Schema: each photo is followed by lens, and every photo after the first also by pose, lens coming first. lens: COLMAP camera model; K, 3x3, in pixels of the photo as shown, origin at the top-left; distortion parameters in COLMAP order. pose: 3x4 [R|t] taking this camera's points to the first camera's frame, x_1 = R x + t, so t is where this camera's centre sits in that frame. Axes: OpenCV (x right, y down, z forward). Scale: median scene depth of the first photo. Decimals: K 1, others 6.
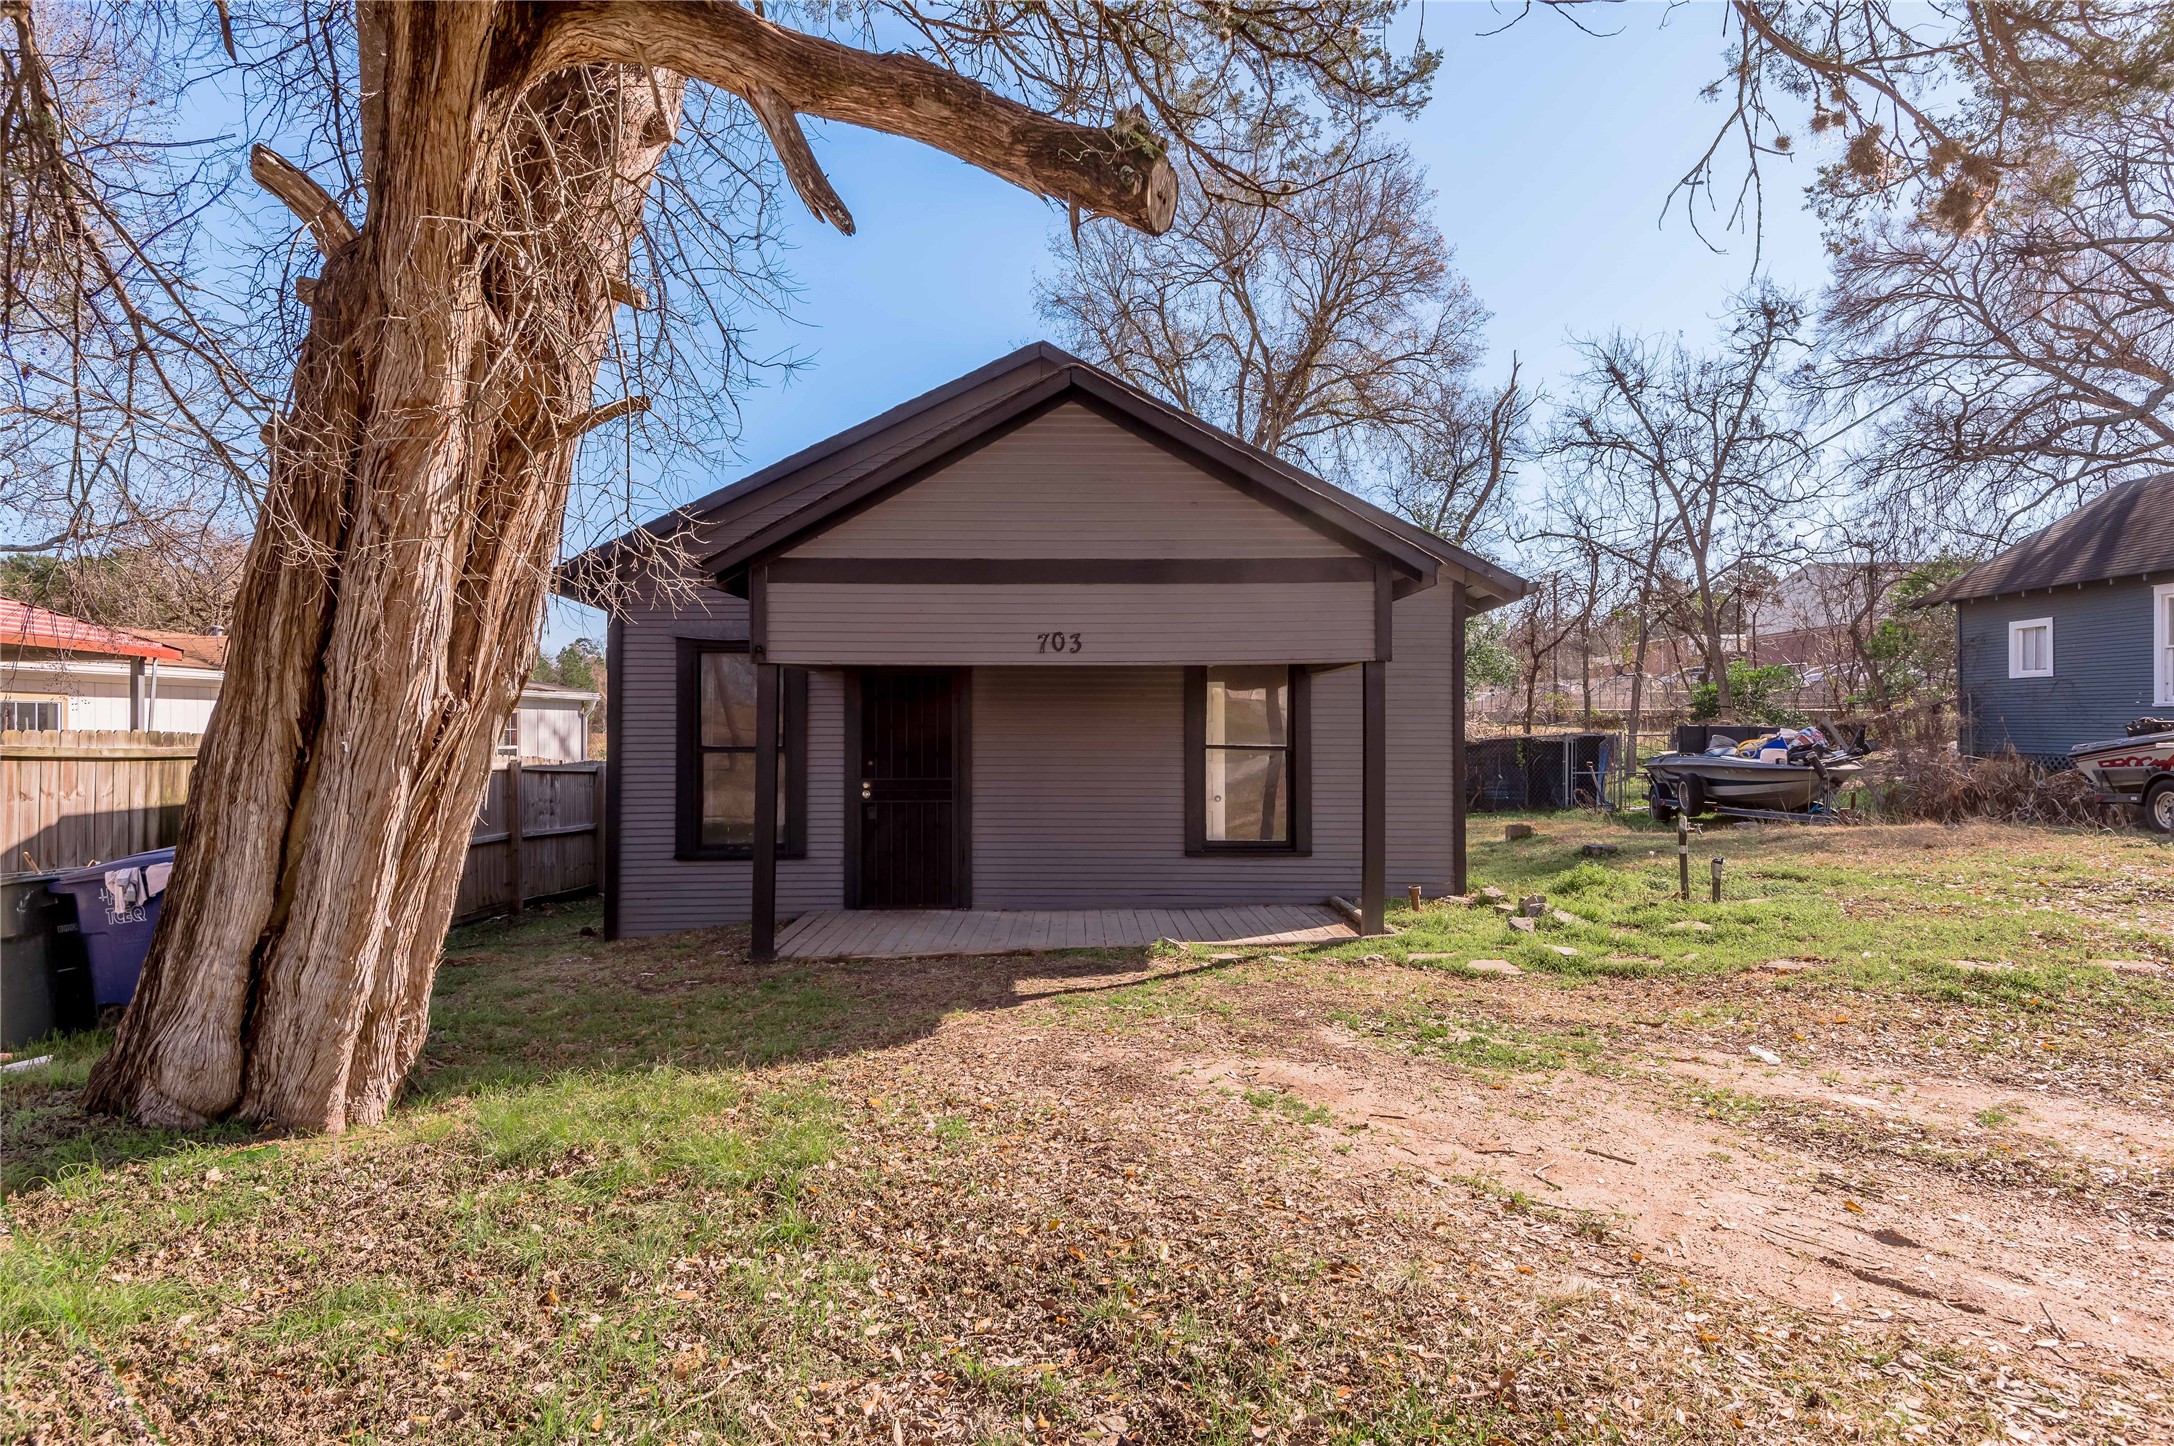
lens RADIAL K [[1248.7, 0, 1122.8], [0, 1248.7, 749.3], [0, 0, 1]] dist [0.018244, -0.000235]
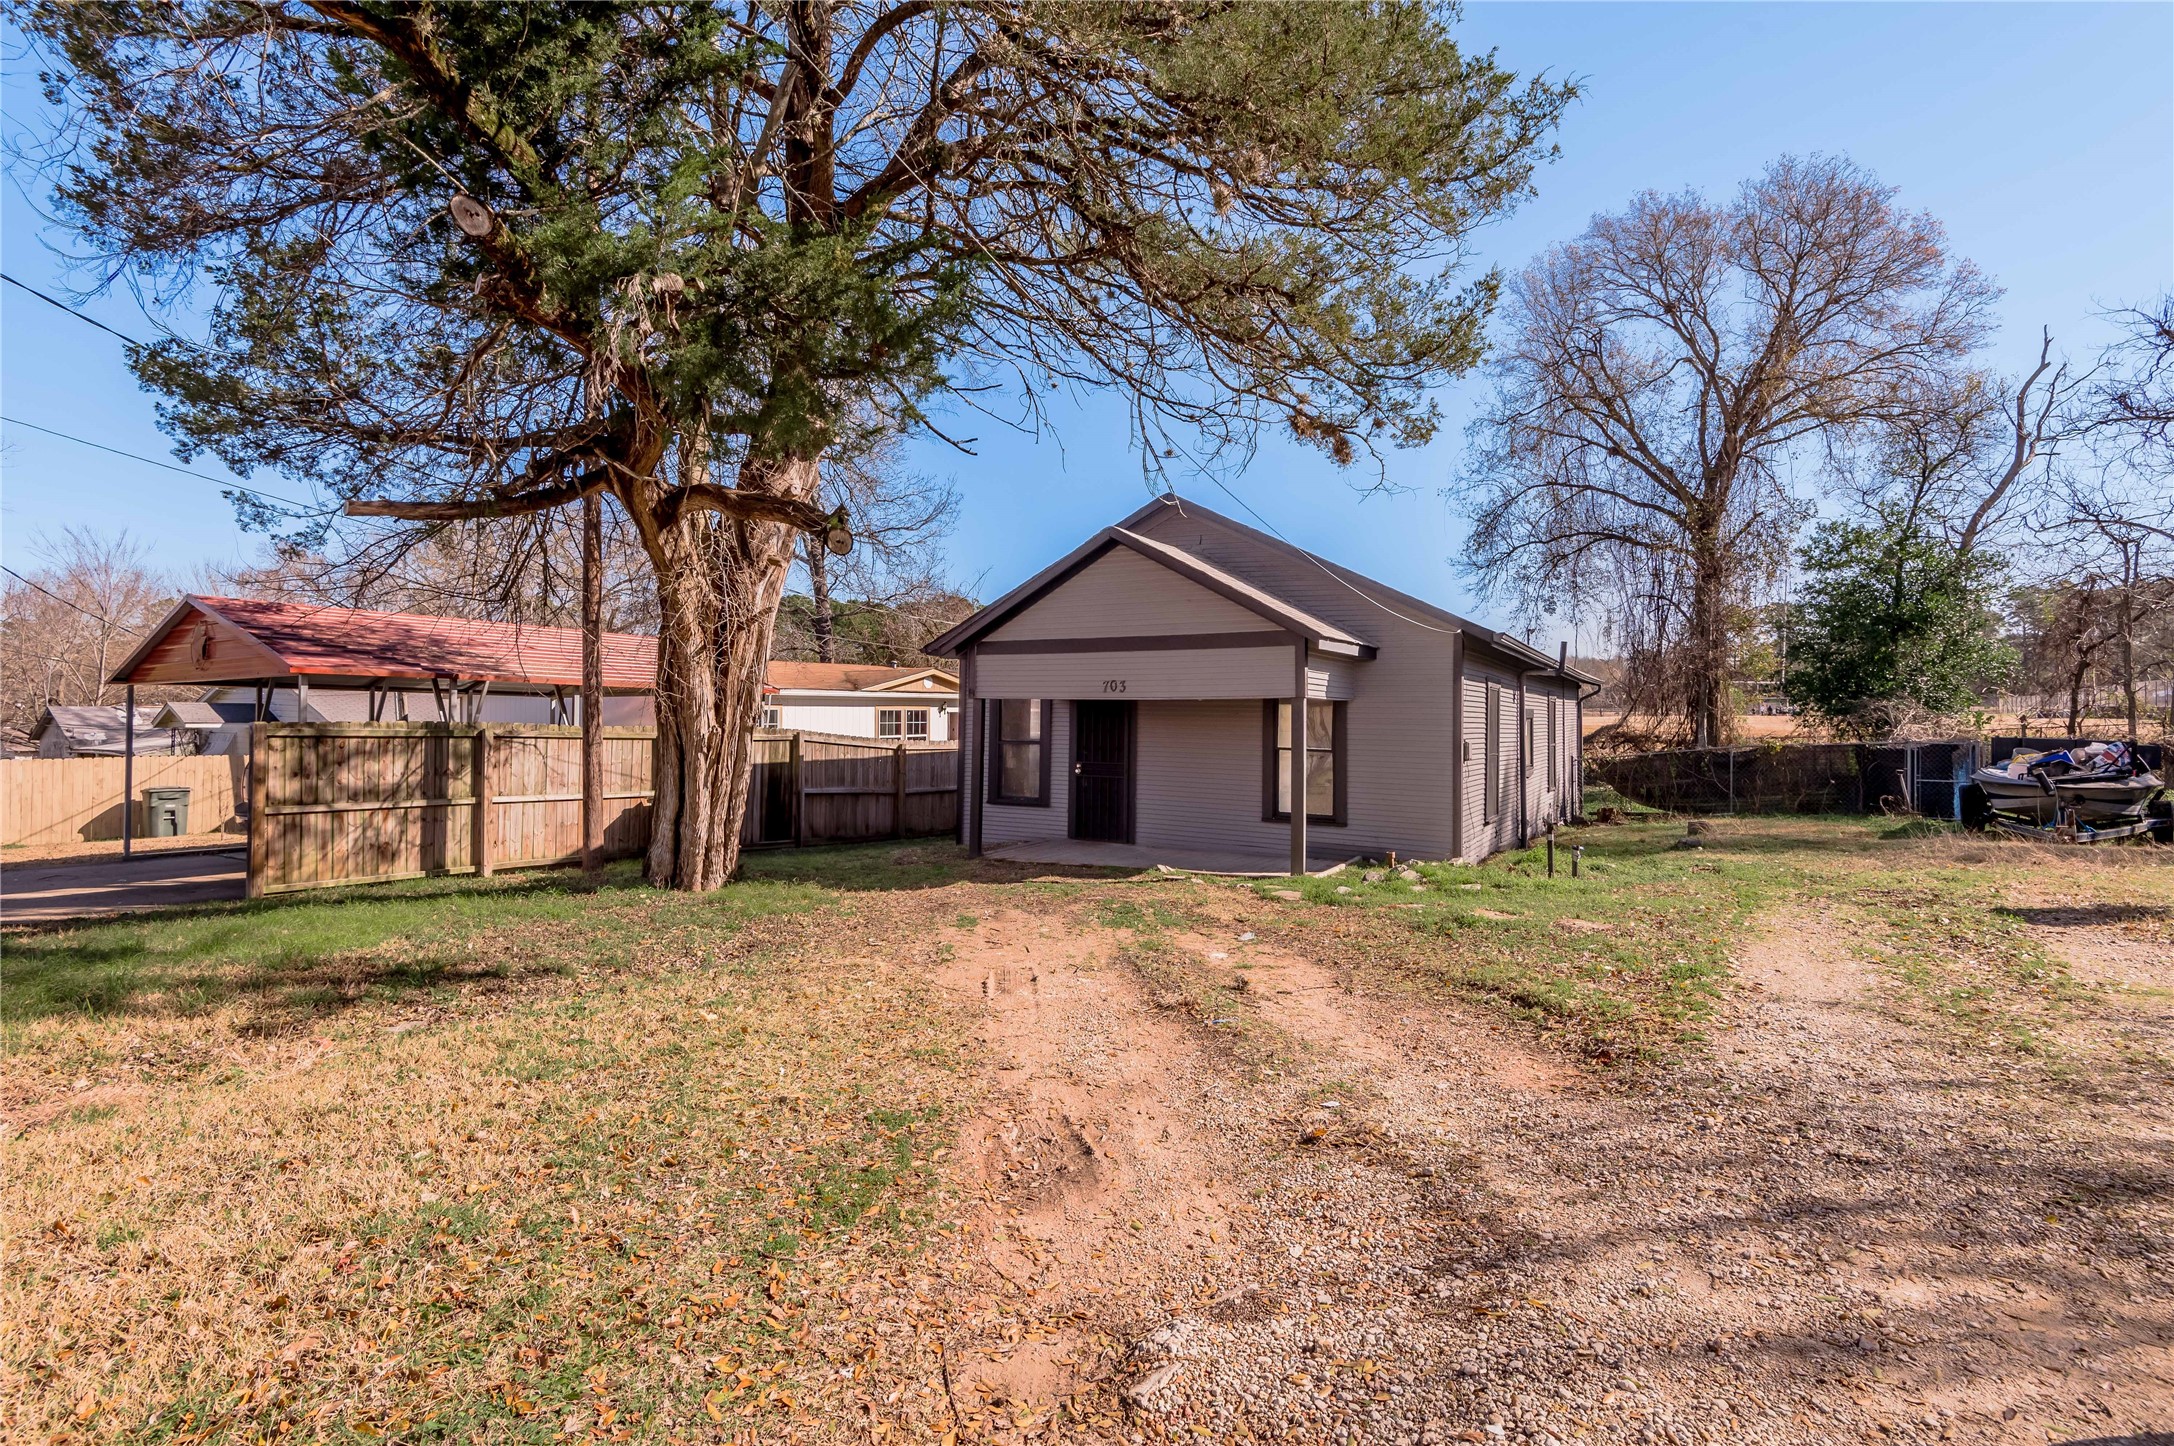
lens RADIAL K [[1060.7, 0, 1087.0], [0, 1060.7, 723.0], [0, 0, 1]] dist [0.012022, -0.000228]
pose [[0.842726, 0.016218, -0.538098, 0.640347], [-0.019820, 0.999803, -0.000907, -0.030529], [0.537978, 0.011430, 0.842881, -0.217837]]
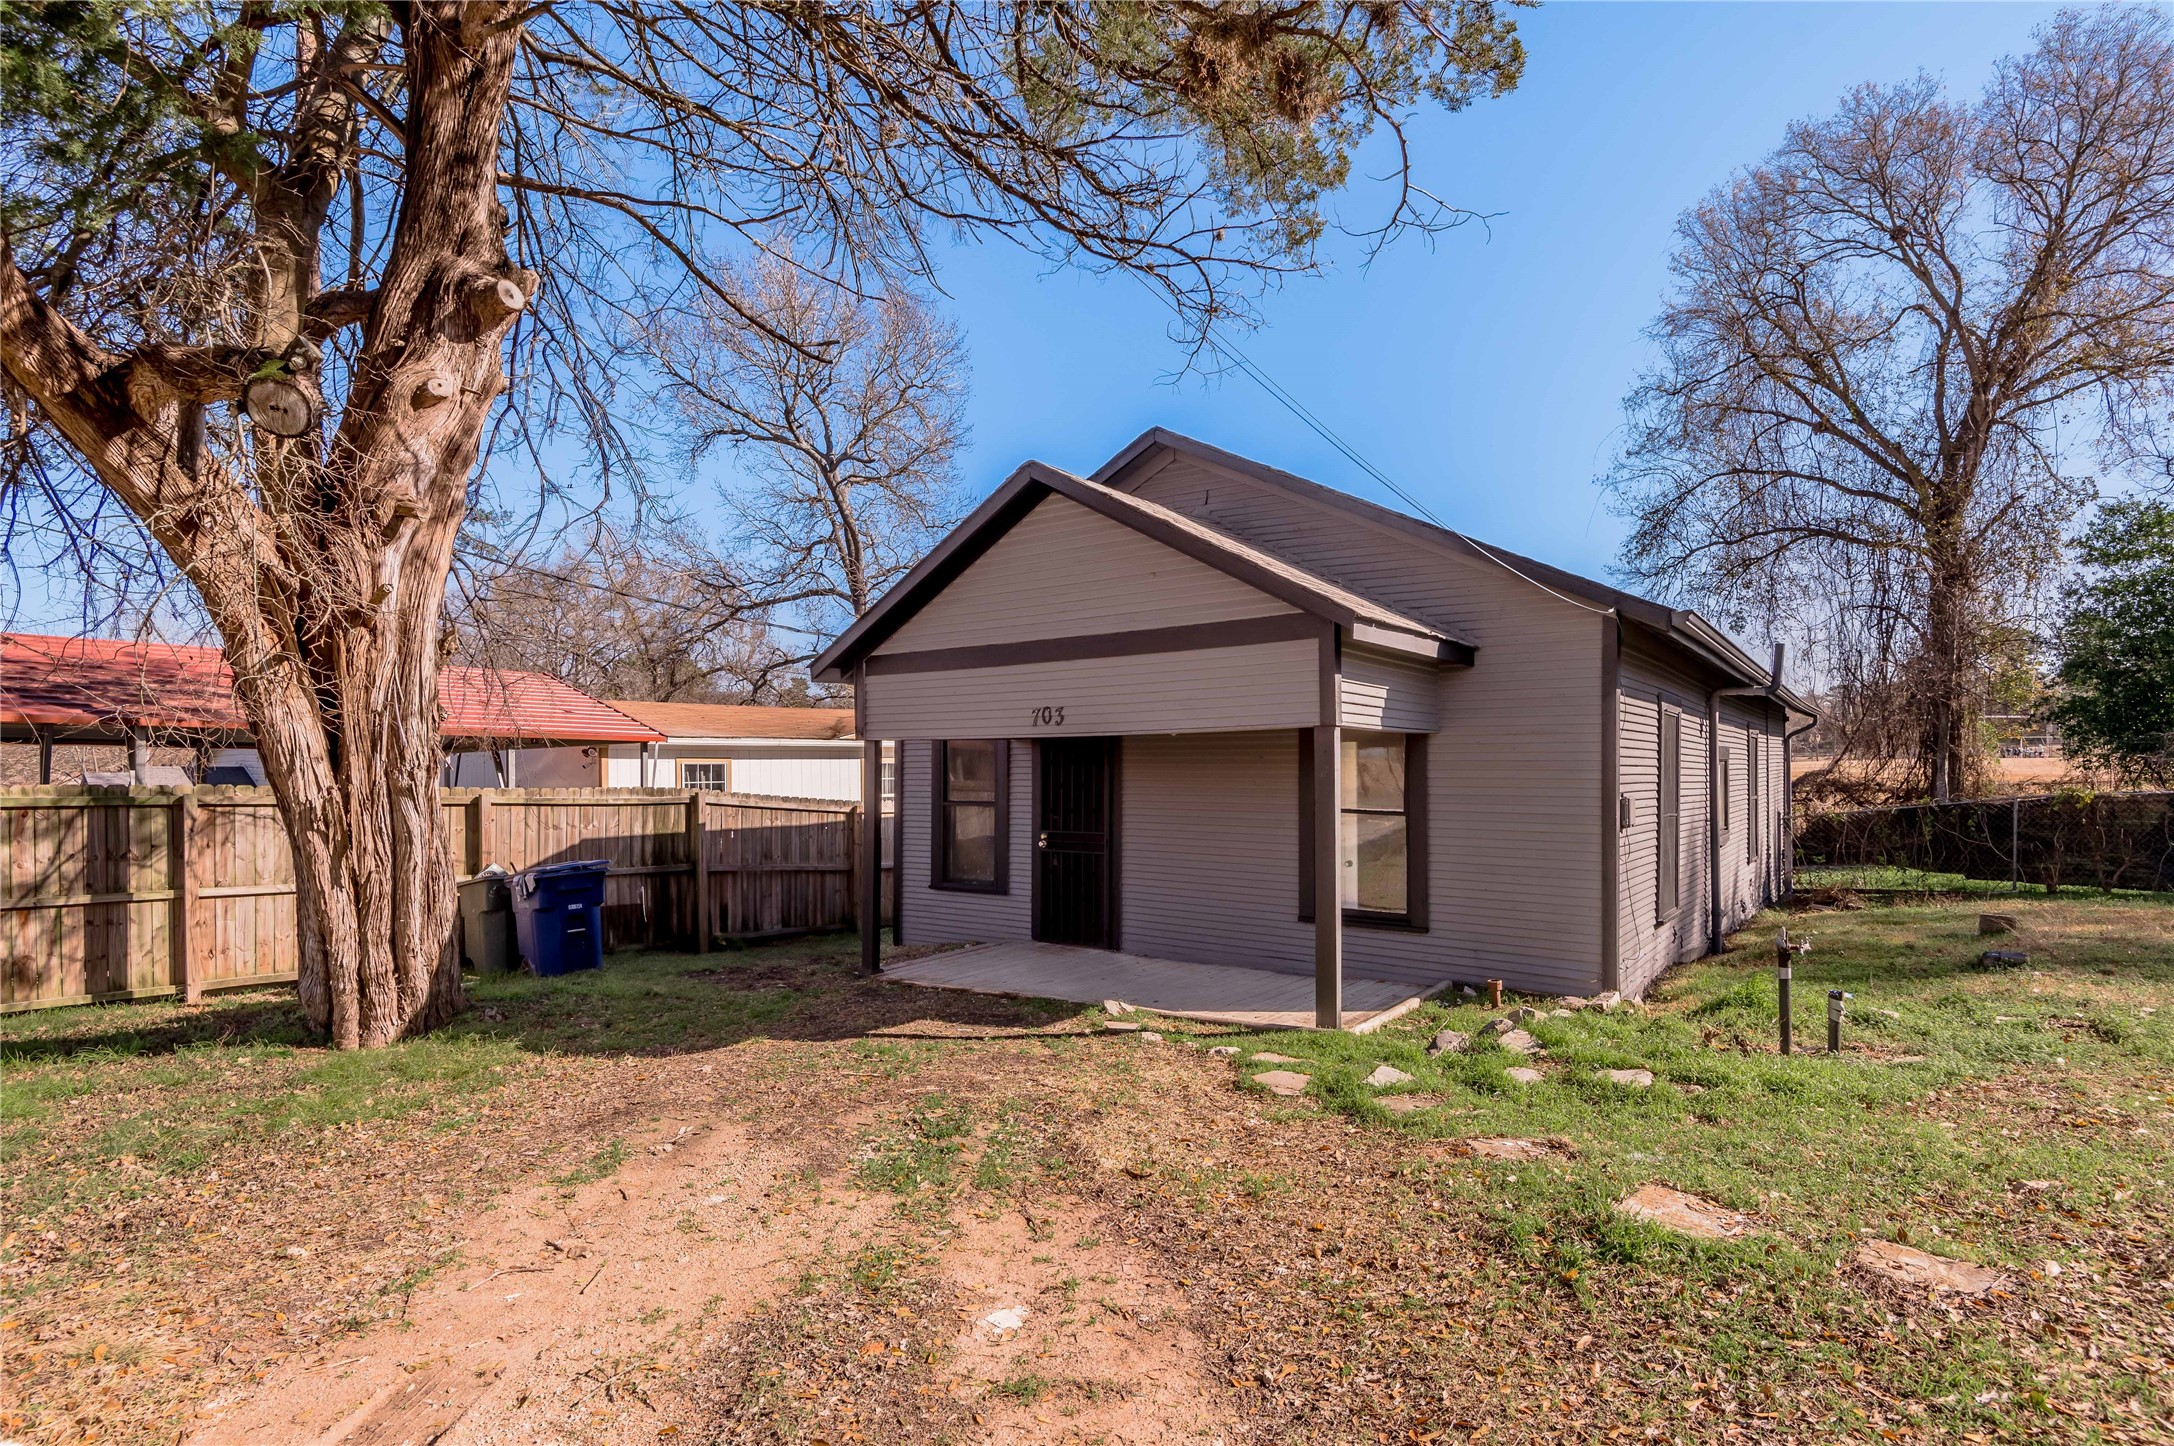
lens RADIAL K [[1104.6, 0, 1093.6], [0, 1104.6, 796.7], [0, 0, 1]] dist [0.013920, -0.013510]
pose [[0.779689, 0.016460, -0.625951, 0.536483], [-0.006904, 0.999820, 0.017692, -0.030198], [0.626129, -0.009473, 0.779662, 0.252996]]
